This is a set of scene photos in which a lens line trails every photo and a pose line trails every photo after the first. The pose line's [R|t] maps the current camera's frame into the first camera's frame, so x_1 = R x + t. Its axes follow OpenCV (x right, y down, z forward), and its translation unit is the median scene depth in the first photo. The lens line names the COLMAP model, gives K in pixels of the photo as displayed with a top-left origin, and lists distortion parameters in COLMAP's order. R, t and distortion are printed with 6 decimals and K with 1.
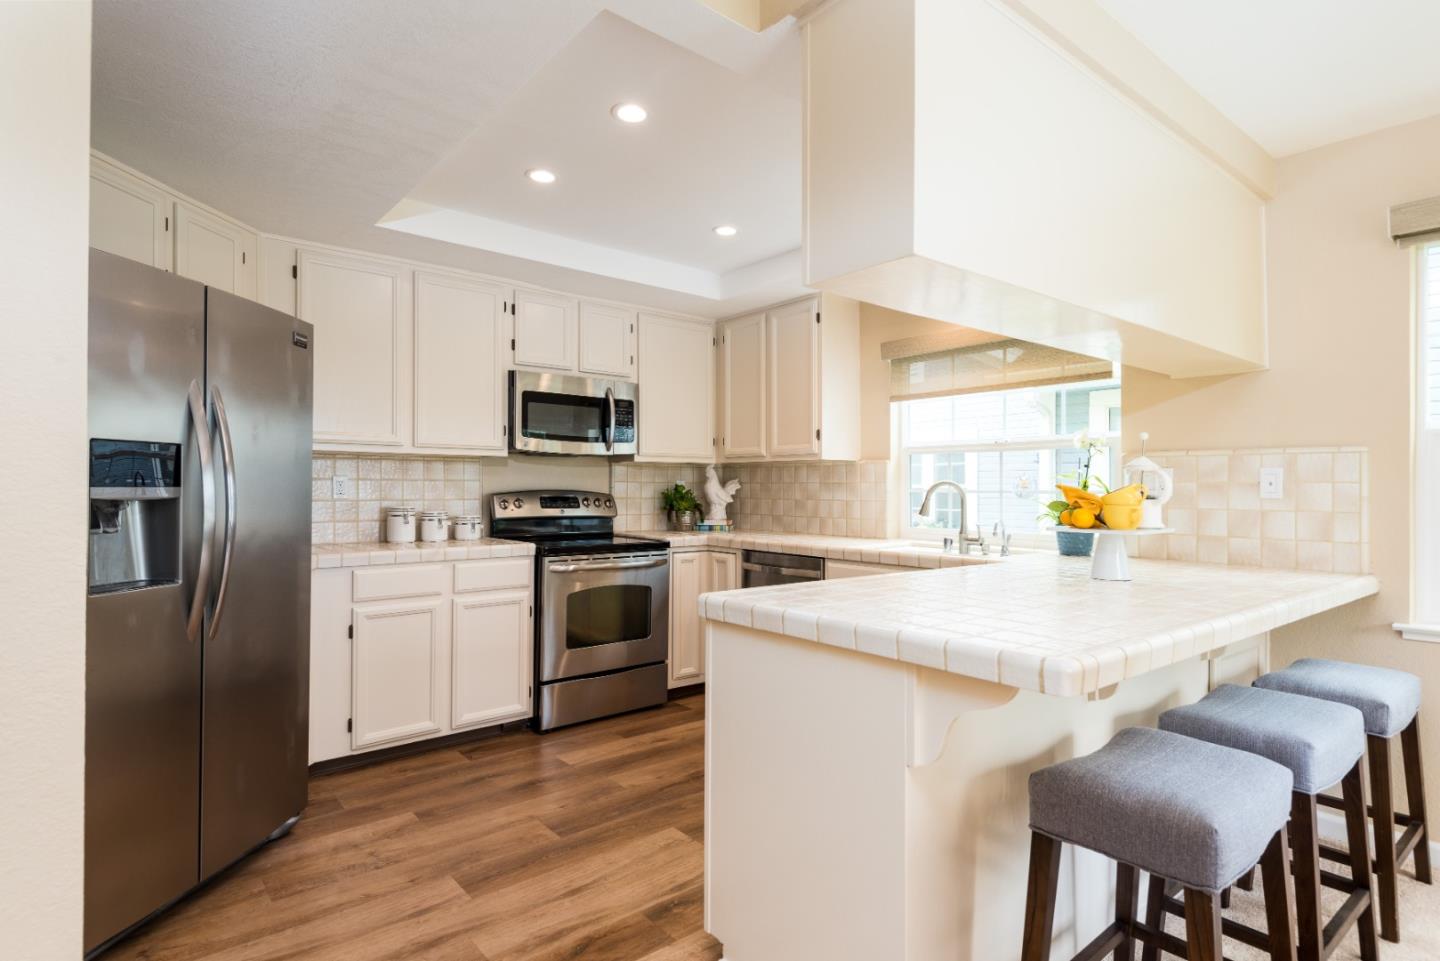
lens RADIAL K [[735.8, 0, 725.2], [0, 735.8, 487.8], [0, 0, 1]] dist [0.023868, -0.018976]
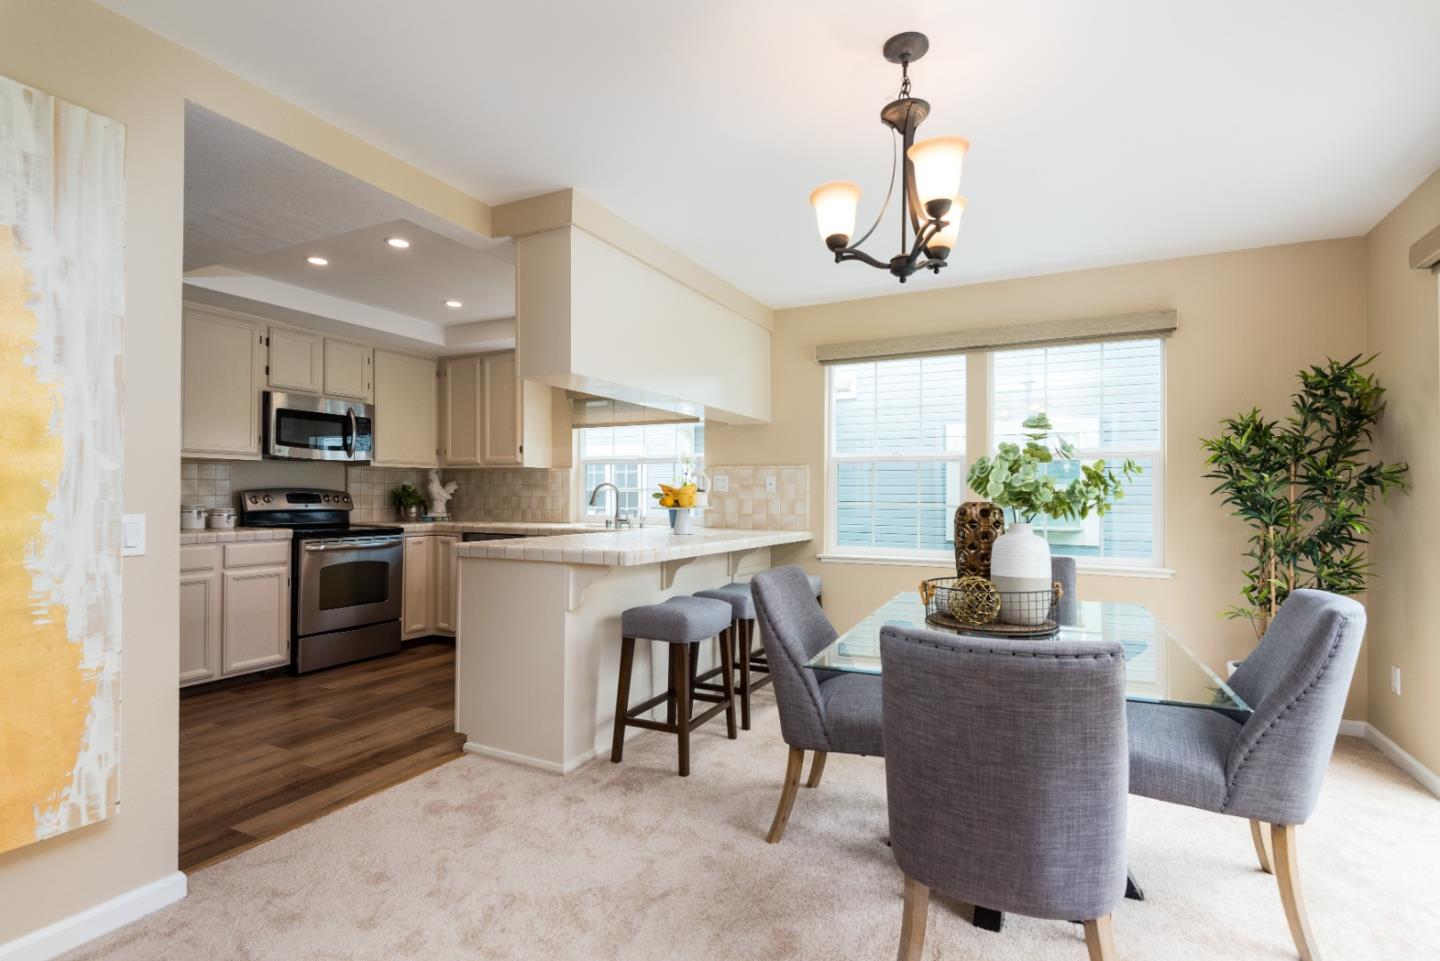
lens RADIAL K [[735.8, 0, 725.2], [0, 735.8, 487.8], [0, 0, 1]] dist [0.023868, -0.018976]
pose [[0.920272, 0.005677, 0.391239, -0.064910], [-0.001997, 0.999950, -0.009811, 0.013970], [-0.391275, 0.008247, 0.920237, -0.446273]]
